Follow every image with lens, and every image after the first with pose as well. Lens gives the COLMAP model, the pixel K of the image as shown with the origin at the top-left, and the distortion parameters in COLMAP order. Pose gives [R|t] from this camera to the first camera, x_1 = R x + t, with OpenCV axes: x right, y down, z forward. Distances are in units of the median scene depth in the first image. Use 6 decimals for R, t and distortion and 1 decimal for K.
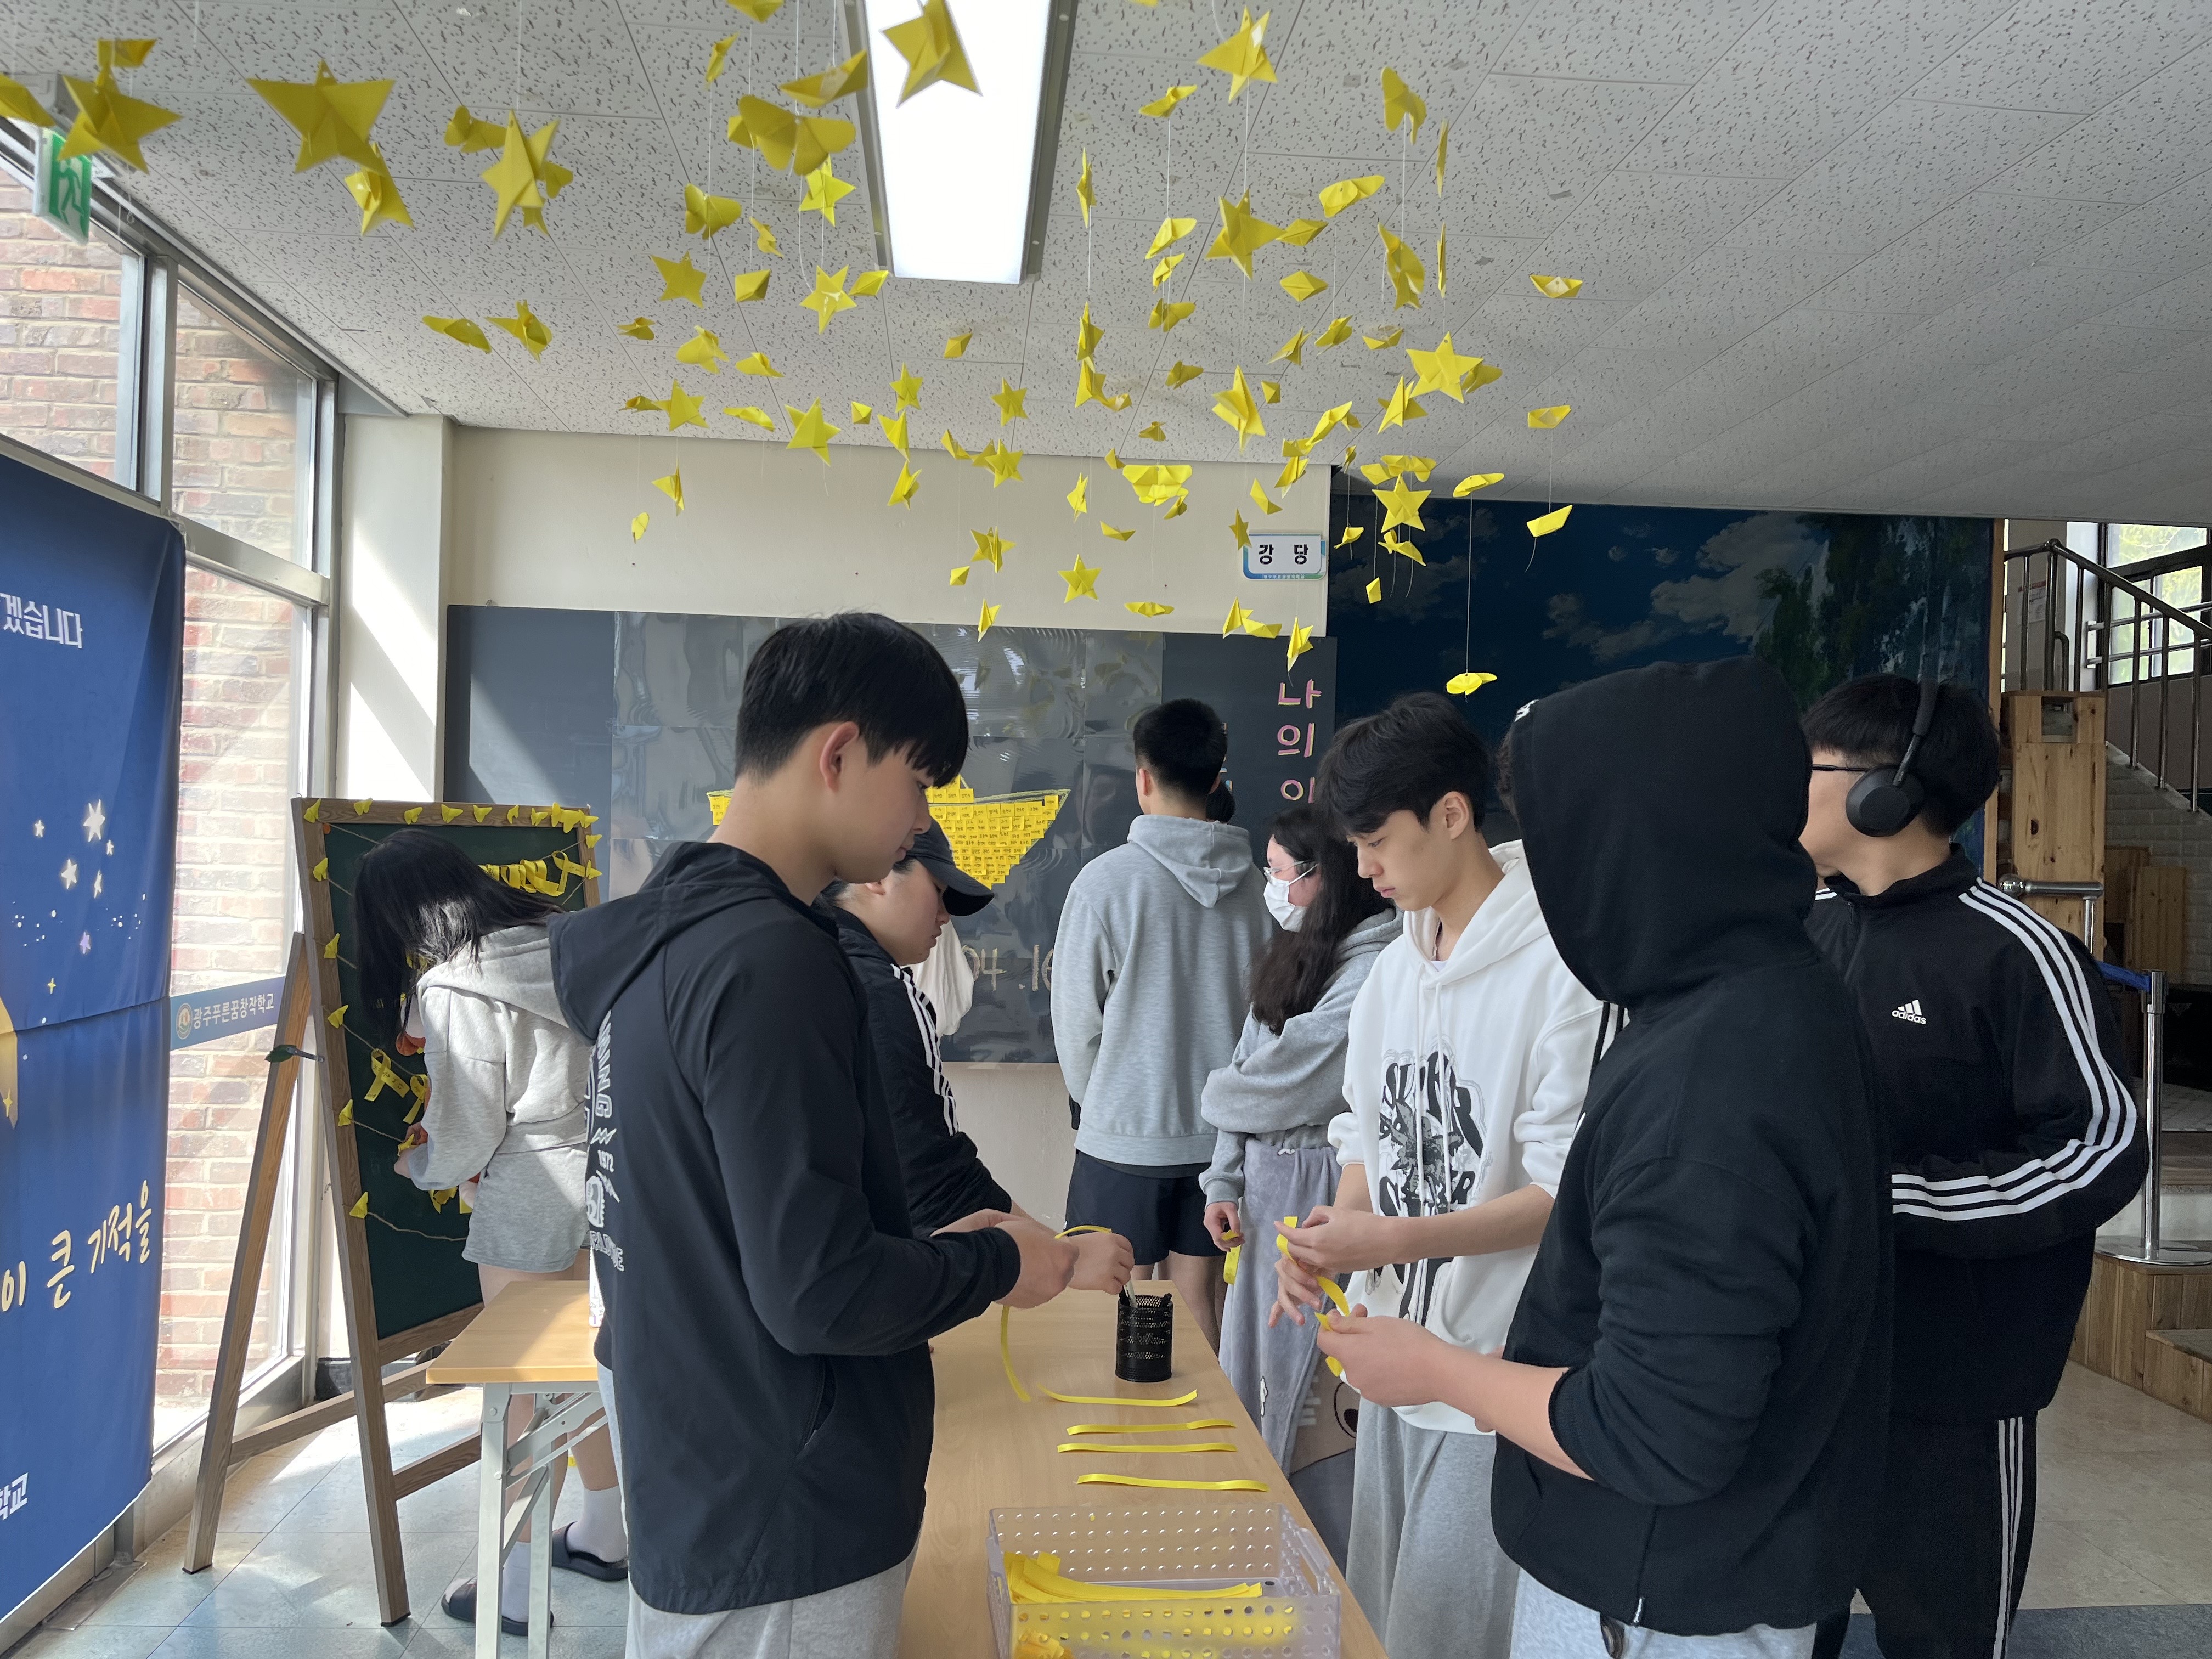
lens RADIAL K [[1675.6, 0, 1106.0], [0, 1675.6, 829.5], [0, 0, 1]] dist [0.071009, -0.083049]
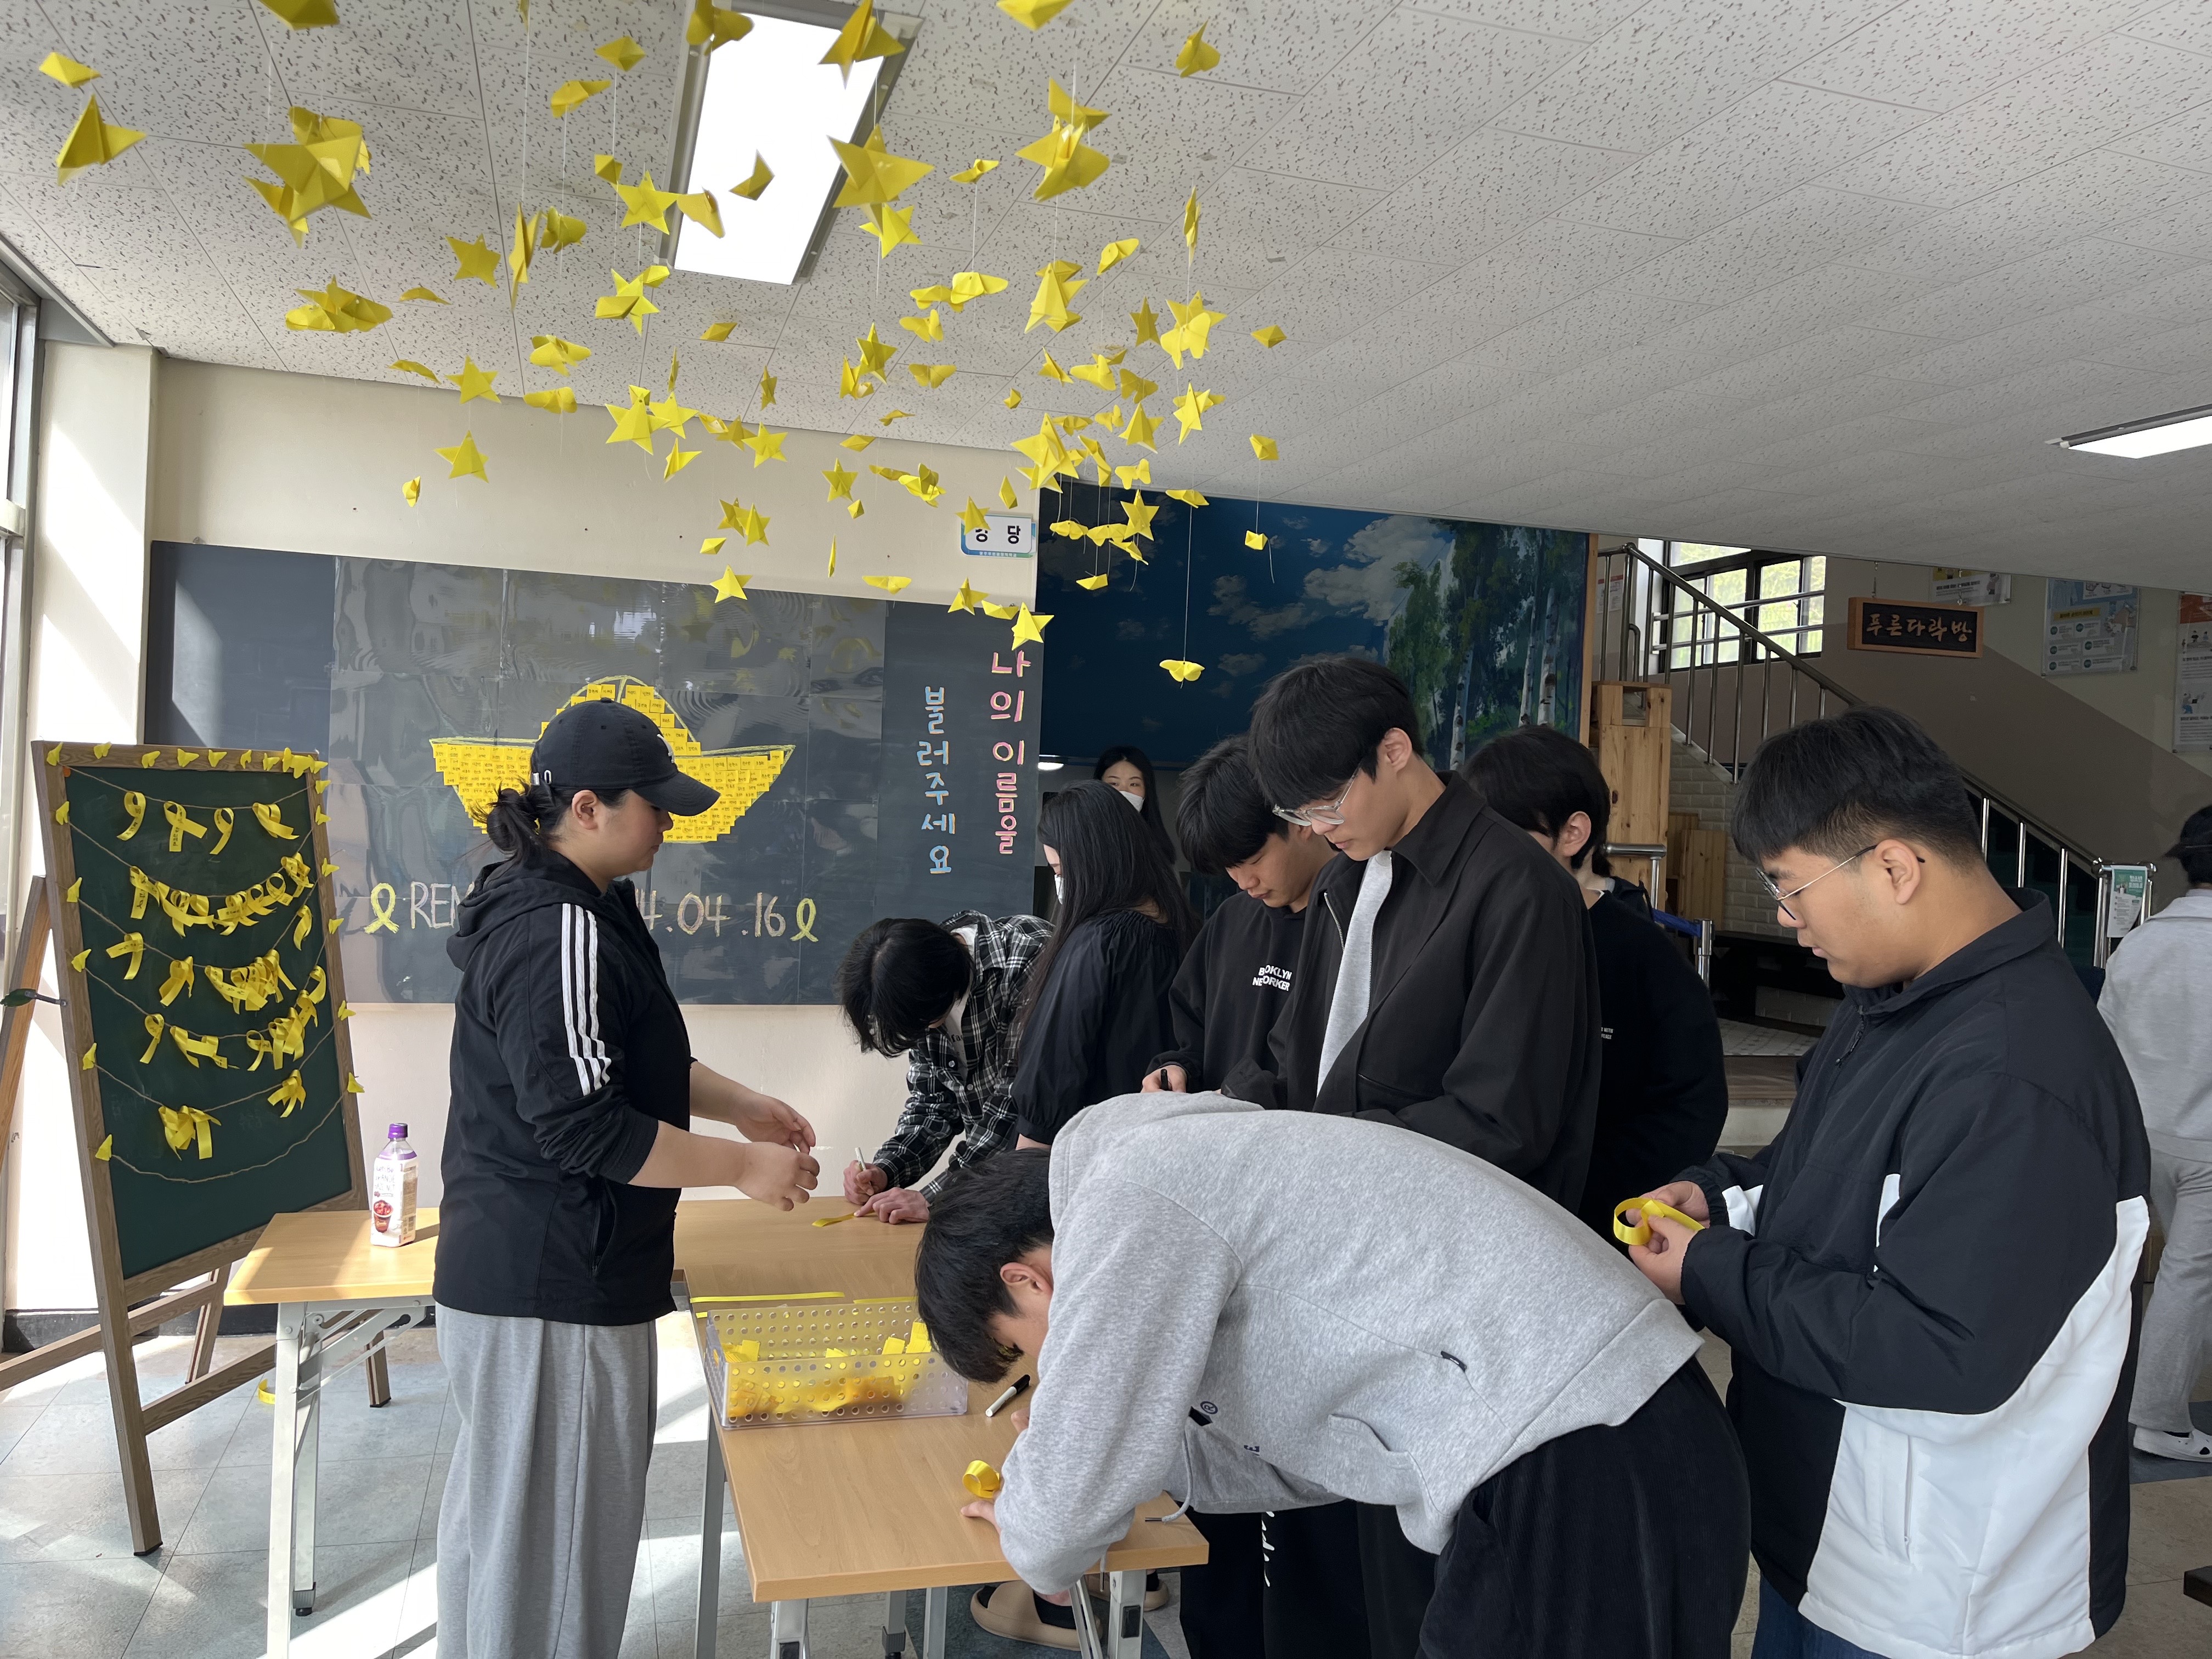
lens RADIAL K [[1681.2, 0, 1112.2], [0, 1681.2, 788.0], [0, 0, 1]] dist [0.090189, -0.134600]
pose [[0.975663, 0.020831, 0.218282, -0.058156], [-0.022529, 0.999732, 0.005292, -0.007378], [-0.218113, -0.010081, 0.975871, -0.080675]]
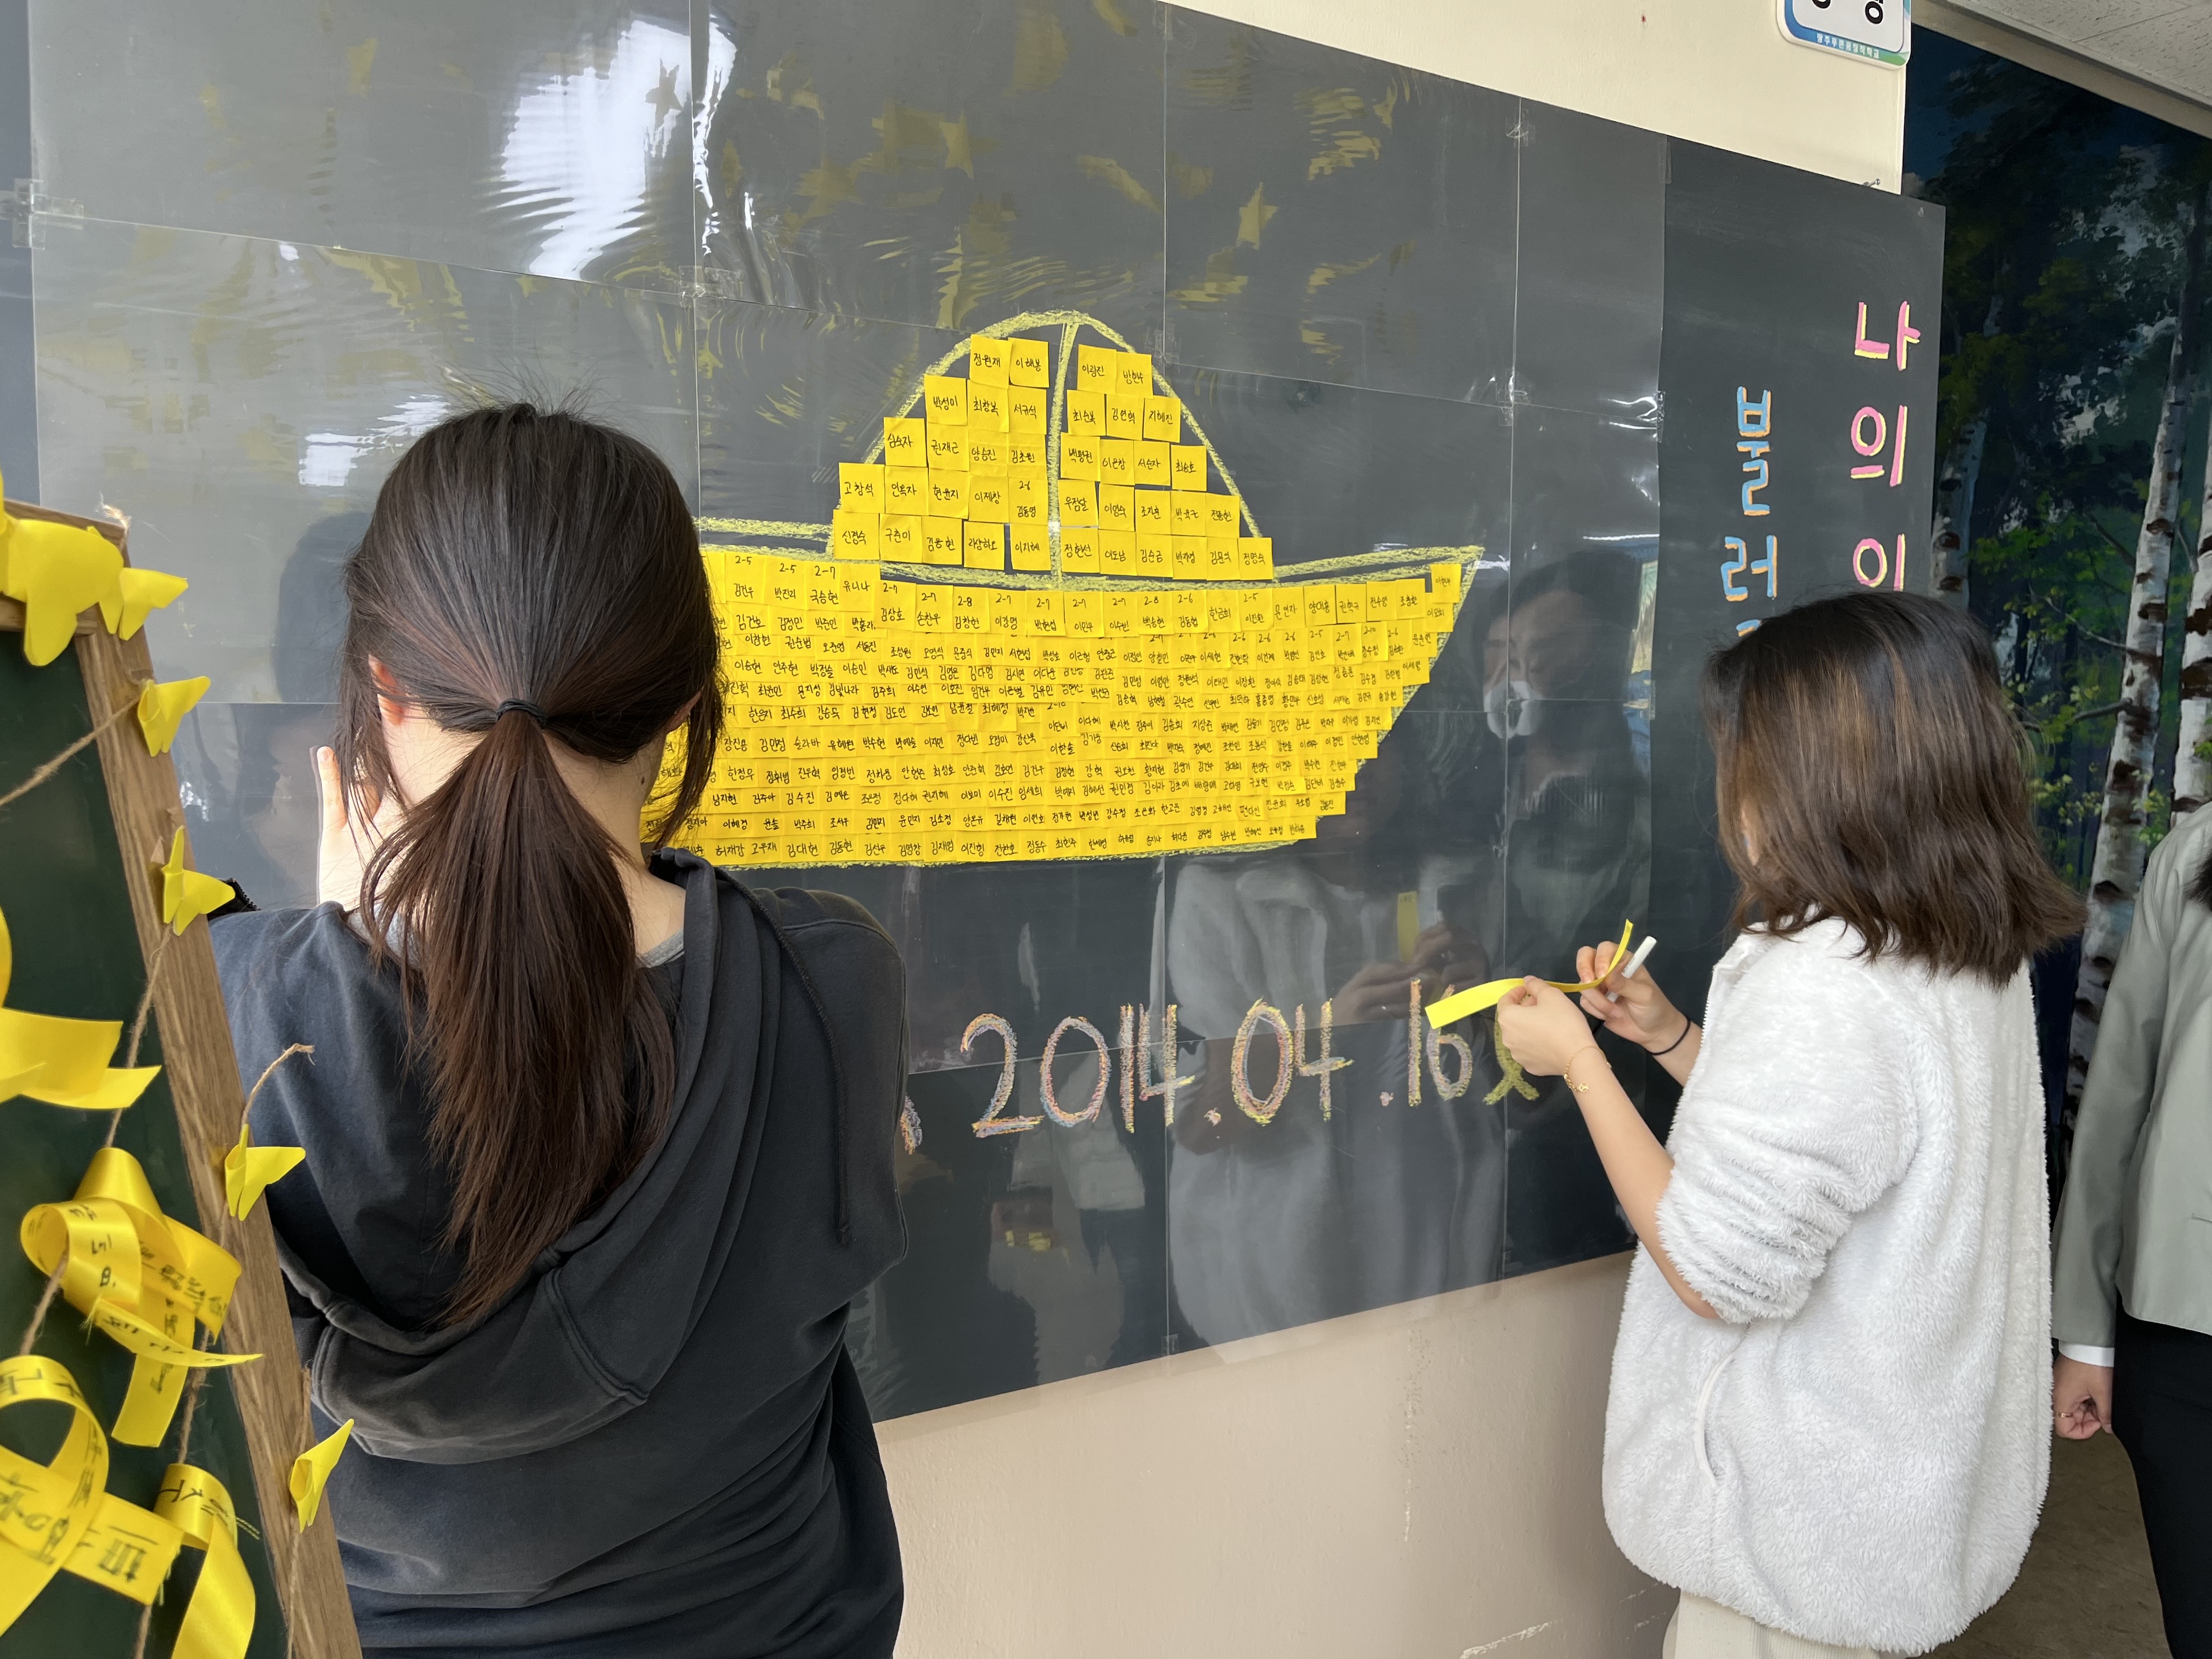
lens RADIAL K [[1690.3, 0, 1106.0], [0, 1690.3, 829.5], [0, 0, 1]] dist [0.077949, -0.135519]
pose [[0.898489, -0.049106, 0.436241, -0.260250], [0.012076, 0.996113, 0.087255, 0.003790], [-0.438830, -0.073130, 0.895589, 0.704193]]
